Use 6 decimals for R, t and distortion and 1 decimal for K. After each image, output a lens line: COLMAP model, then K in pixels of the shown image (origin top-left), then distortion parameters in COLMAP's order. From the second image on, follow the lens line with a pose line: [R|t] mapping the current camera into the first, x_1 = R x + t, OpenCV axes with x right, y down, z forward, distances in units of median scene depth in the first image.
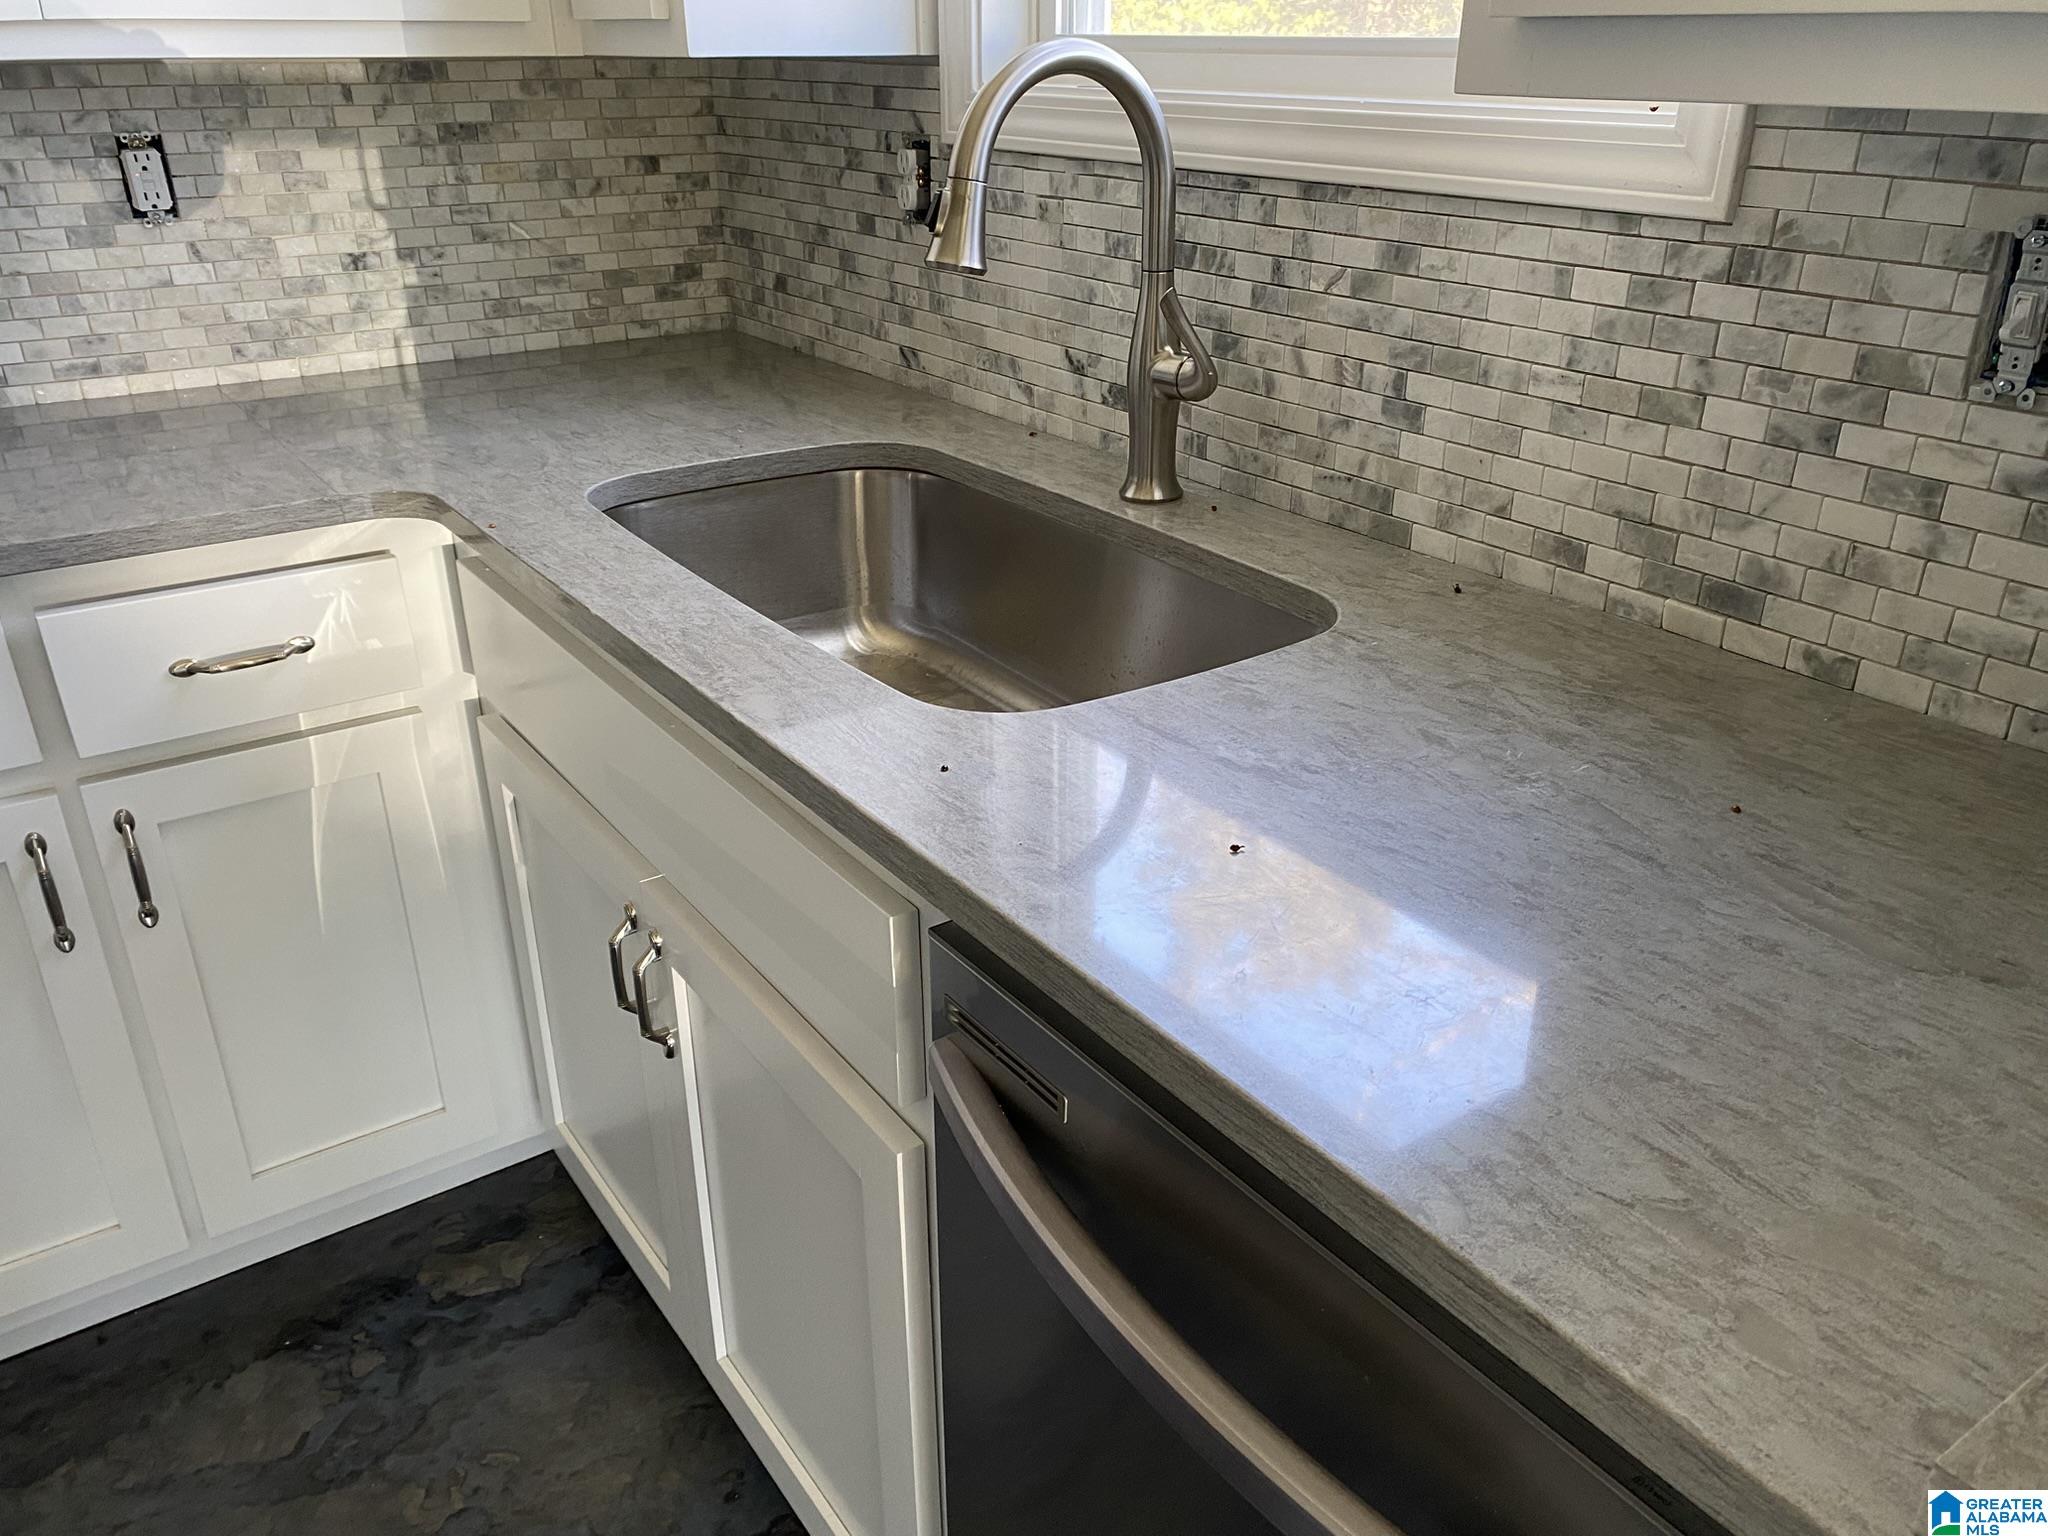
lens RADIAL K [[1556.8, 0, 1022.0], [0, 1556.8, 769.0], [0, 0, 1]] dist [0.052618, -0.050849]
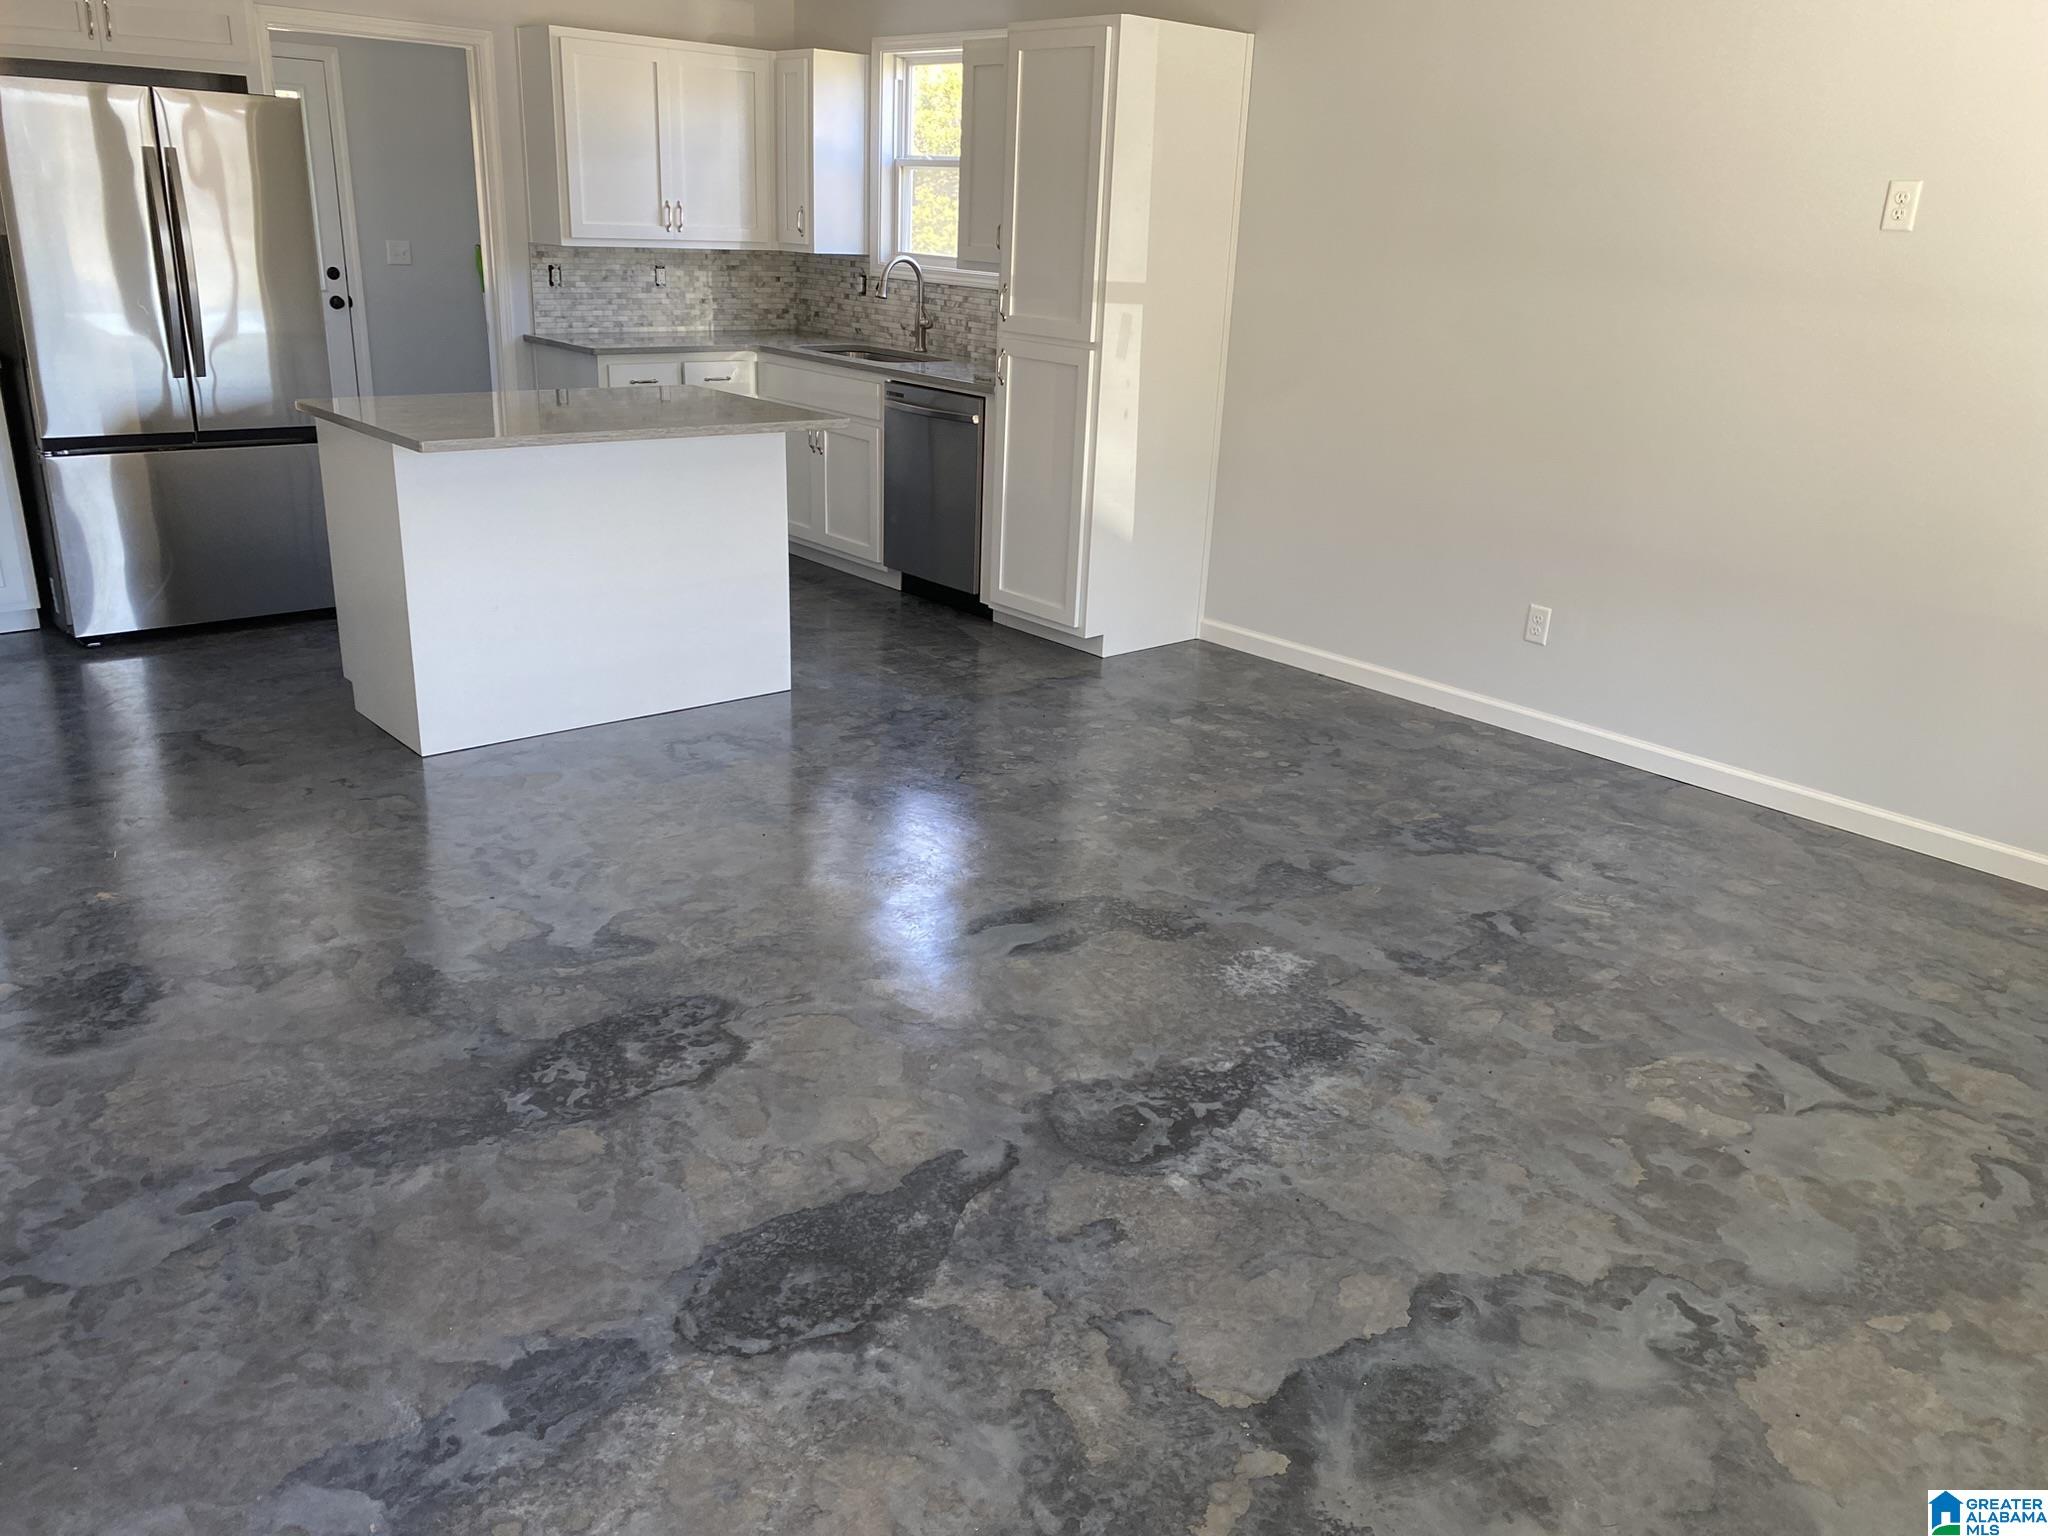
lens RADIAL K [[1556.8, 0, 1033.3], [0, 1556.8, 758.0], [0, 0, 1]] dist [0.052618, -0.050849]
pose [[0.991673, 0.003996, 0.128718, -0.263847], [0.008567, 0.995257, -0.096900, 2.210751], [-0.128494, 0.097196, 0.986936, -5.227644]]
